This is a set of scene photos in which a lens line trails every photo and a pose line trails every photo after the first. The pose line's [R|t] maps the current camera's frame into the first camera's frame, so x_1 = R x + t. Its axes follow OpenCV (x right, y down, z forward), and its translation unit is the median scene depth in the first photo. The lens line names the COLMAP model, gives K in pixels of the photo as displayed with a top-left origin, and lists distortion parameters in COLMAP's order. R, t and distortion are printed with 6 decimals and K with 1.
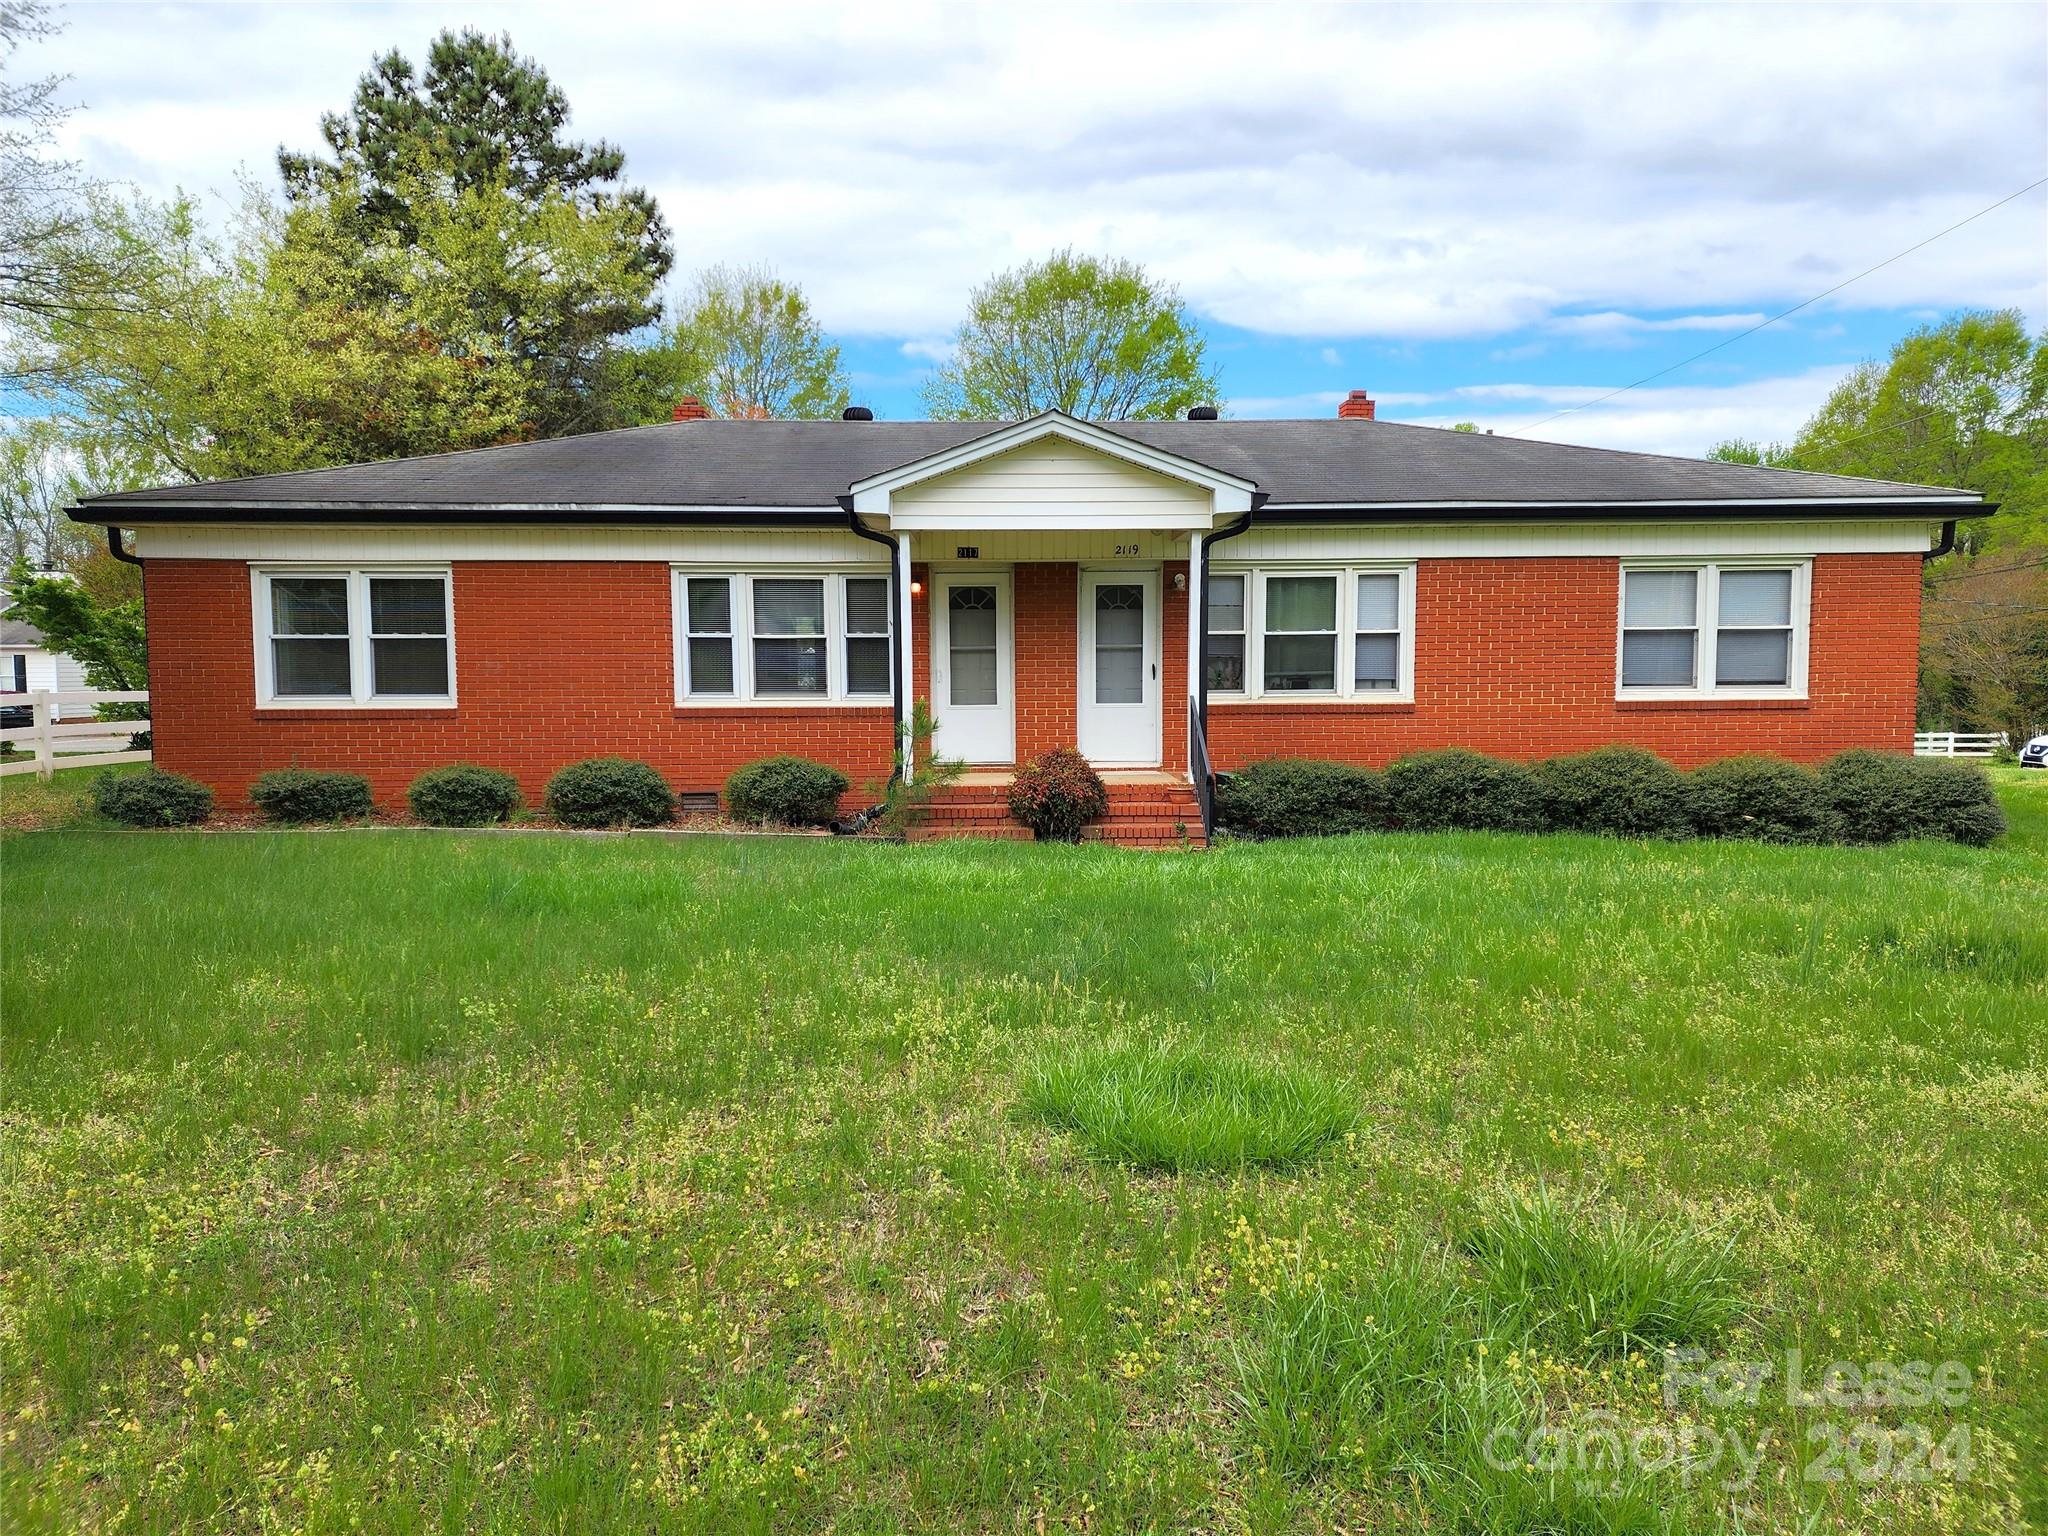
lens RADIAL K [[1326.3, 0, 1029.2], [0, 1326.3, 763.9], [0, 0, 1]] dist [0.029428, -0.000269]
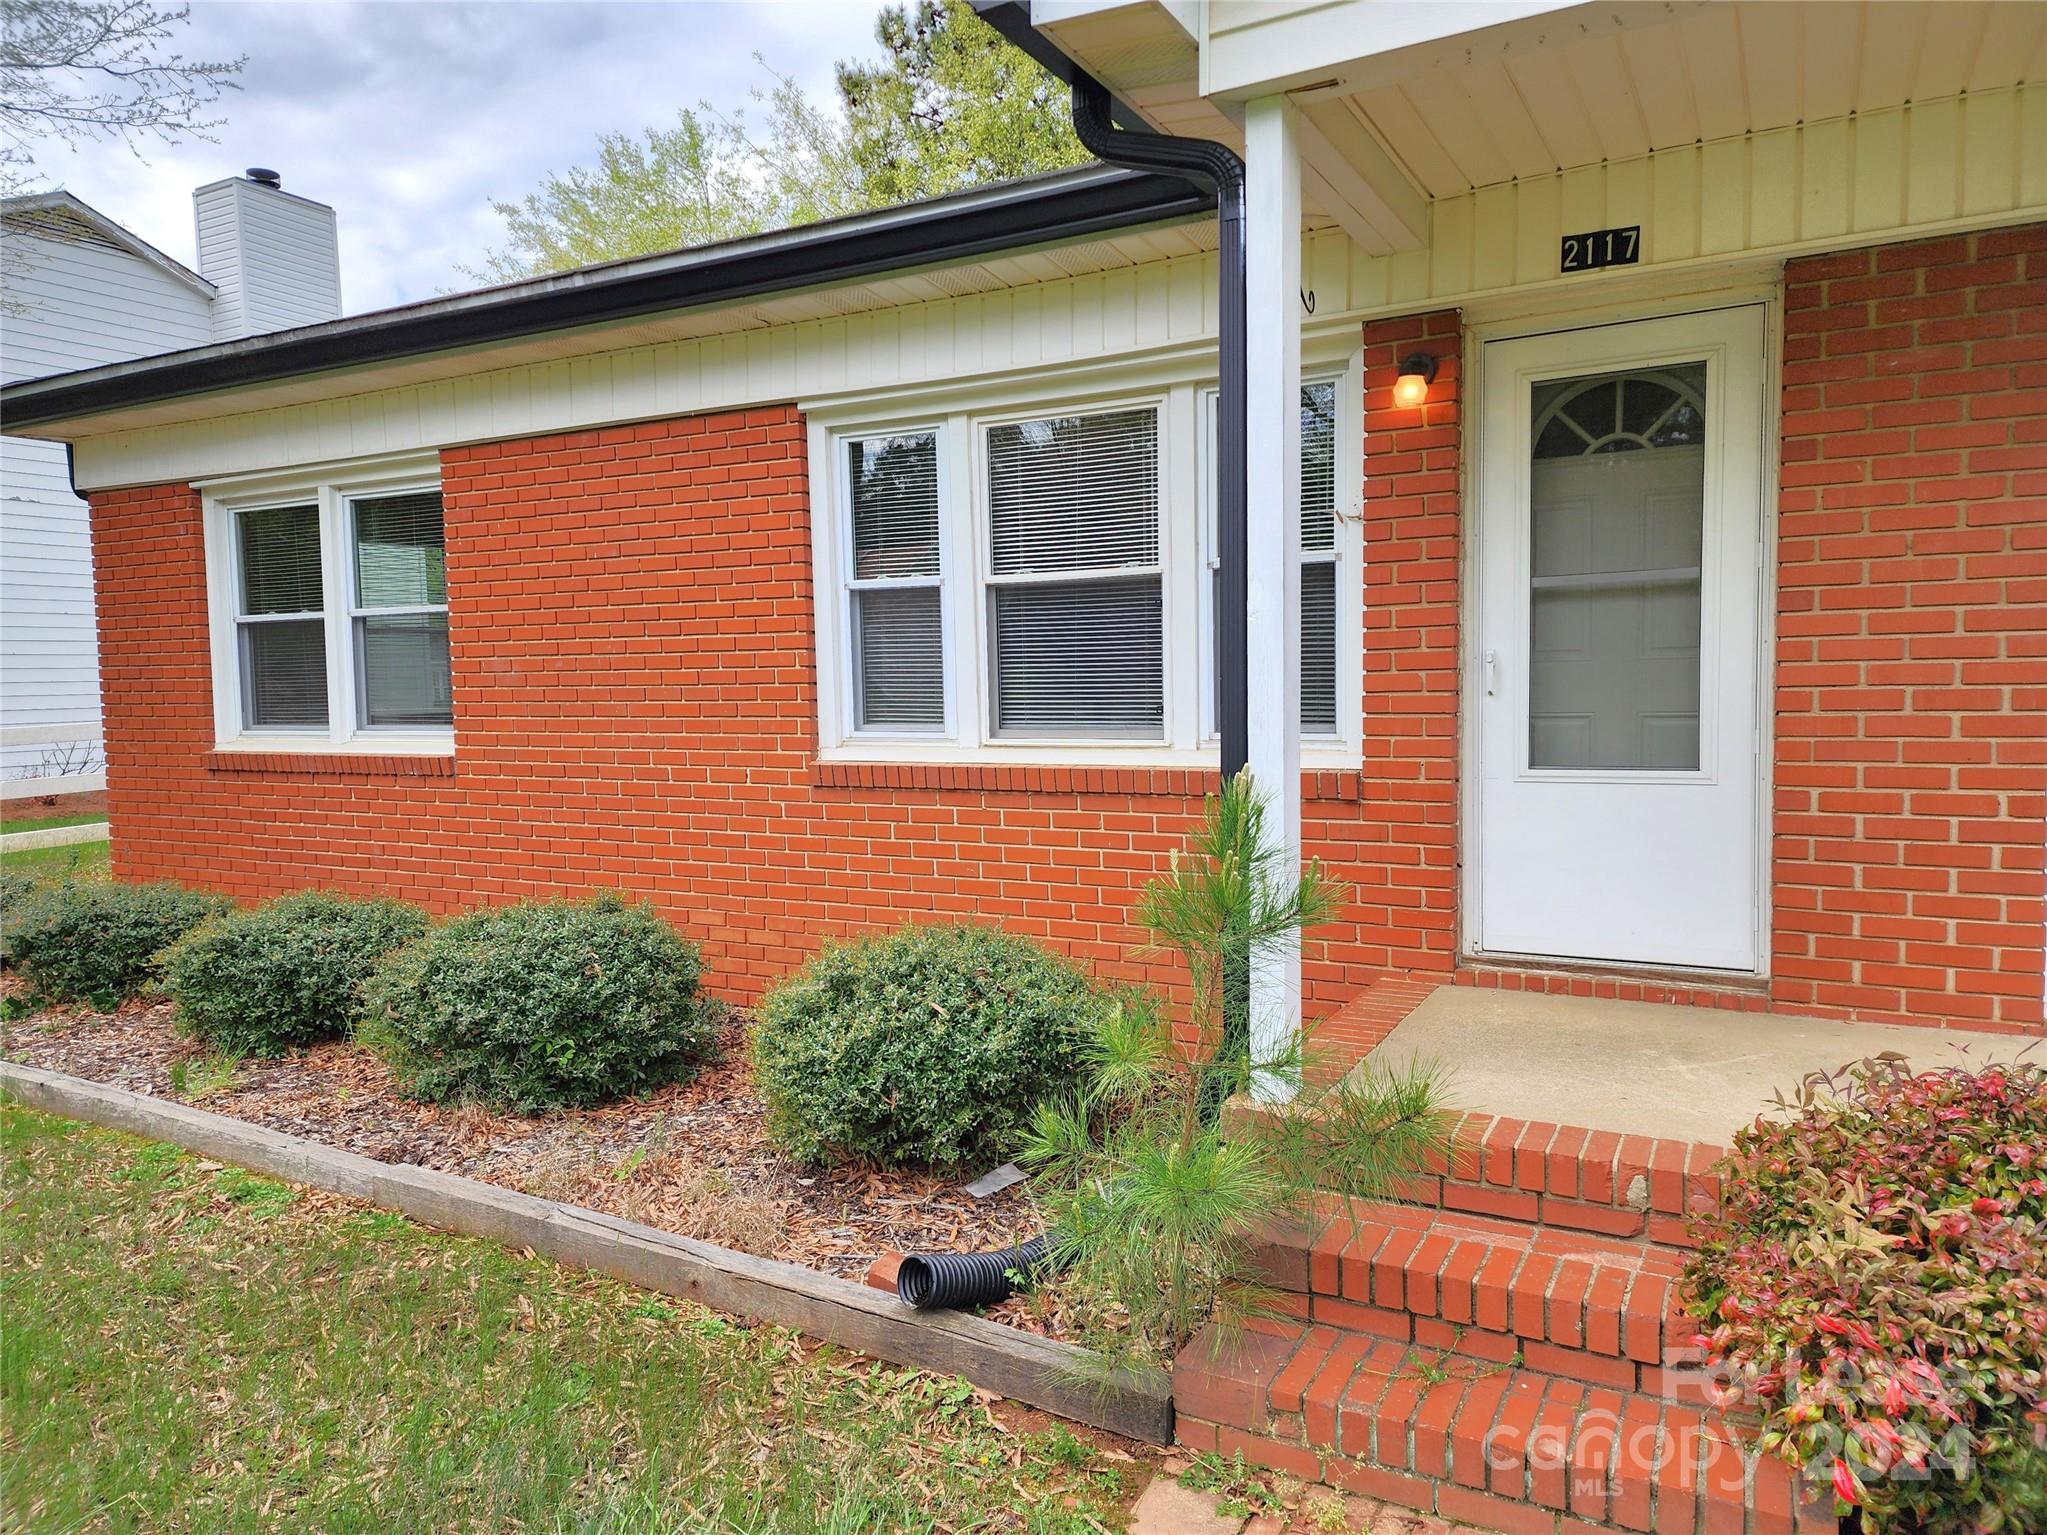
lens RADIAL K [[1381.7, 0, 1023.5], [0, 1381.7, 767.5], [0, 0, 1]] dist [0.048949, -0.001998]
pose [[0.853551, 0.022638, -0.520517, 0.008717], [-0.030585, 0.999510, -0.006685, -0.039785], [0.520110, 0.021626, 0.853825, 0.669130]]
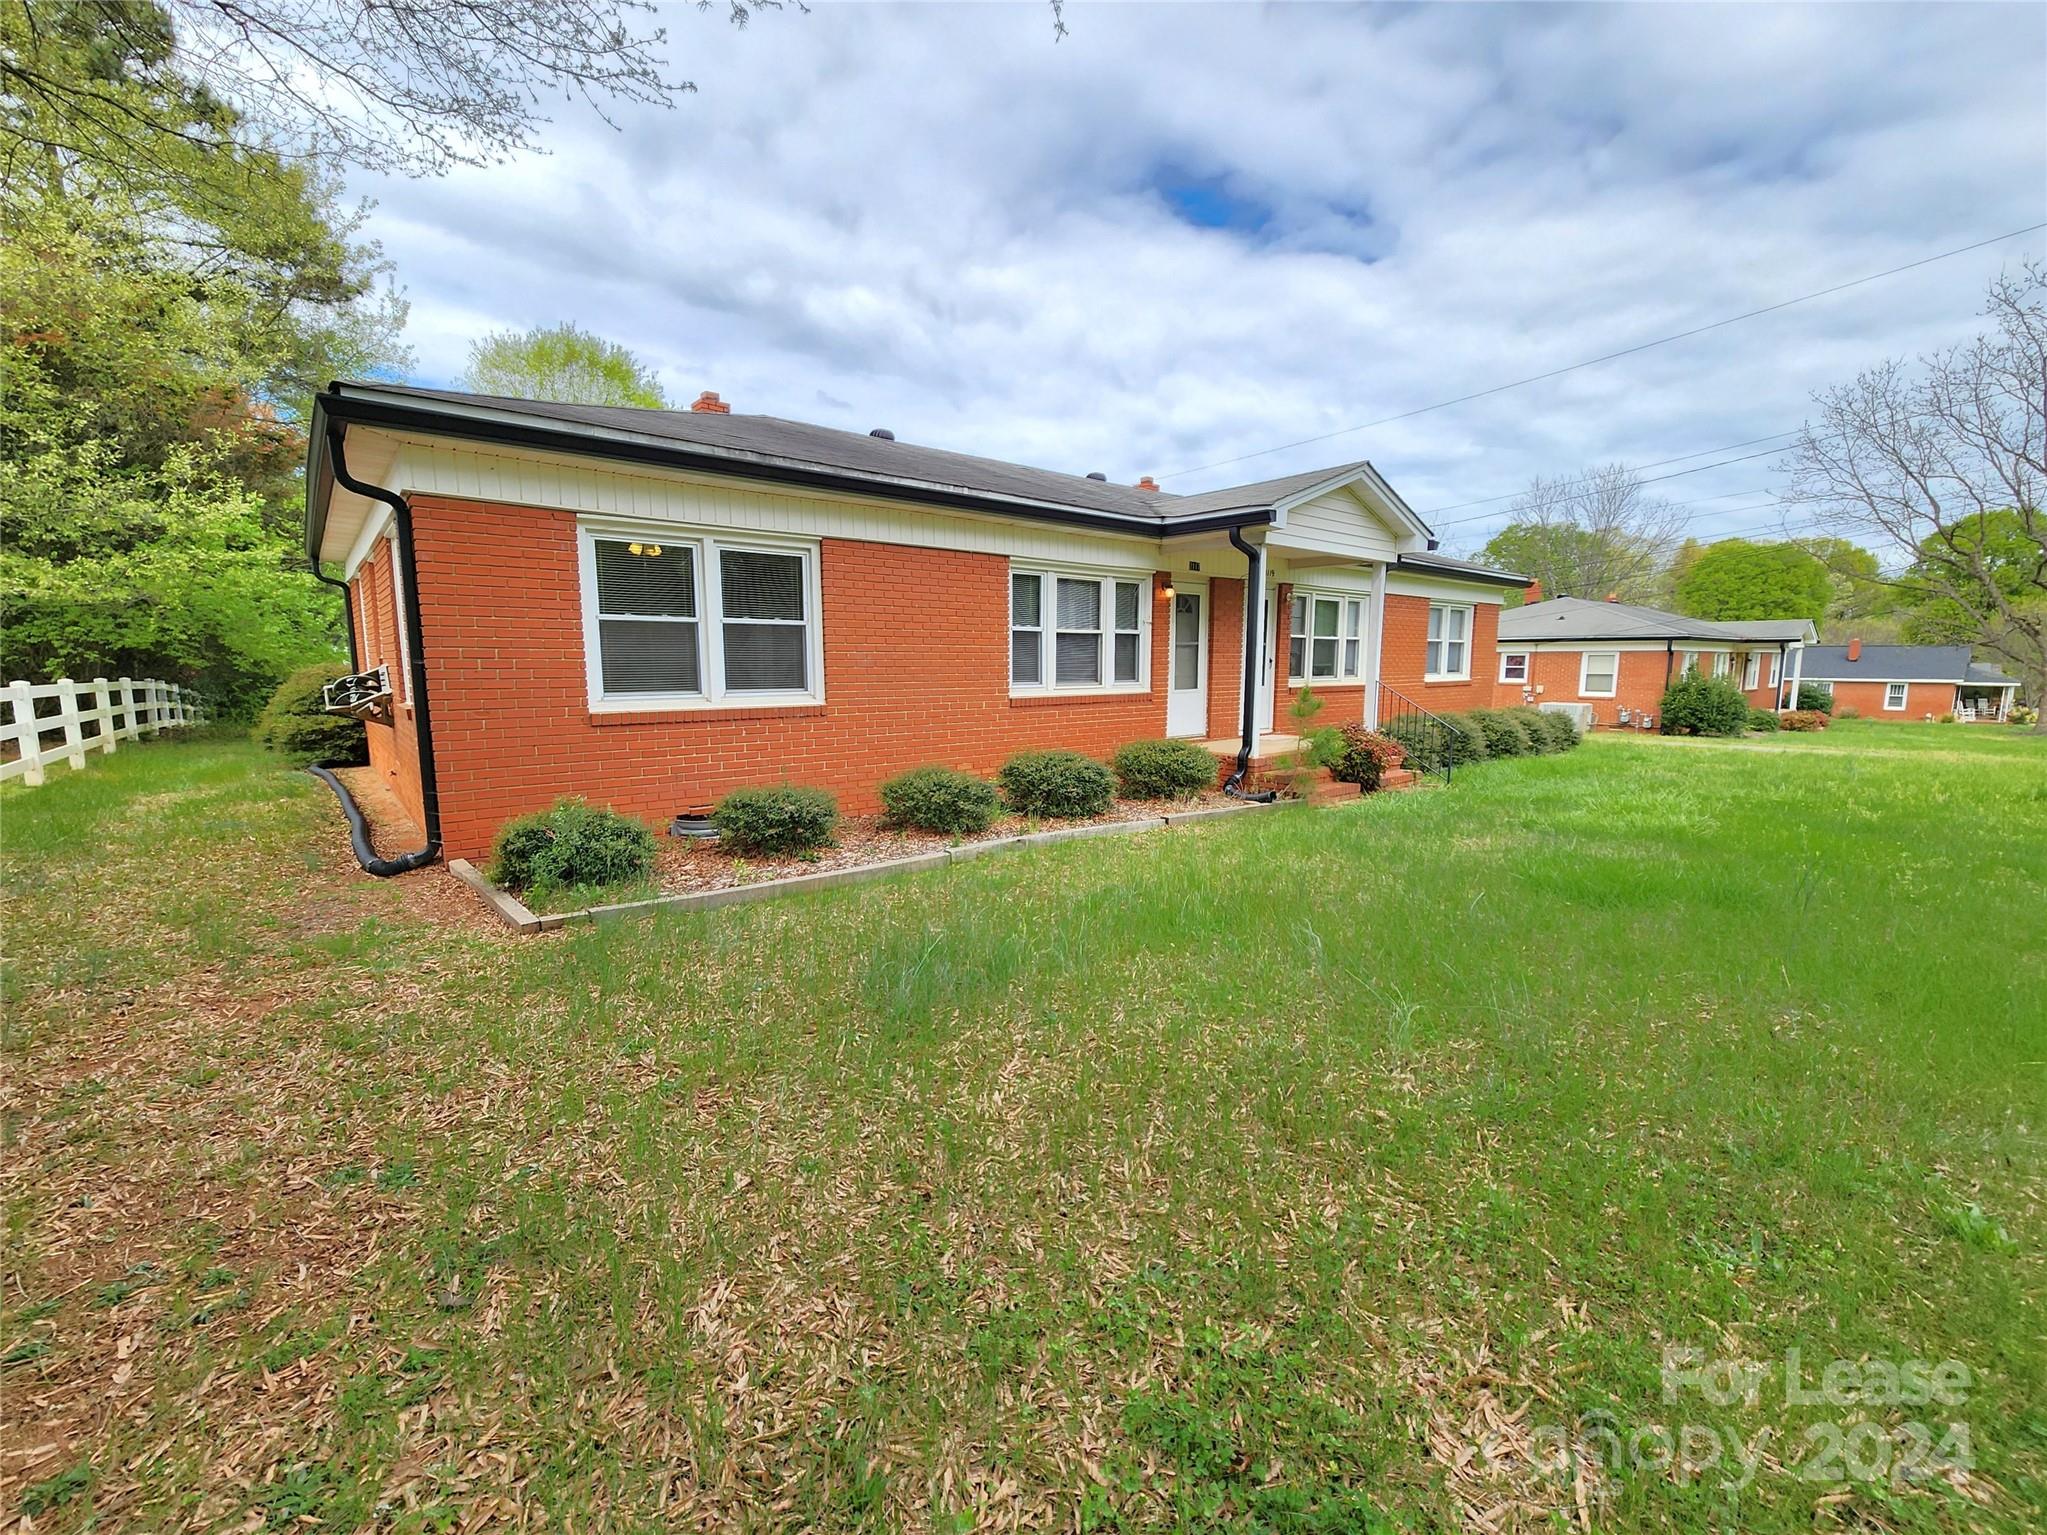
lens RADIAL K [[851.8, 0, 1024.2], [0, 851.8, 775.1], [0, 0, 1]] dist [0.001539, -0.000006]
pose [[0.788473, -0.078596, 0.610027, -0.668060], [0.046577, 0.996584, 0.068199, -0.026794], [-0.613303, -0.025360, 0.789441, 0.460555]]
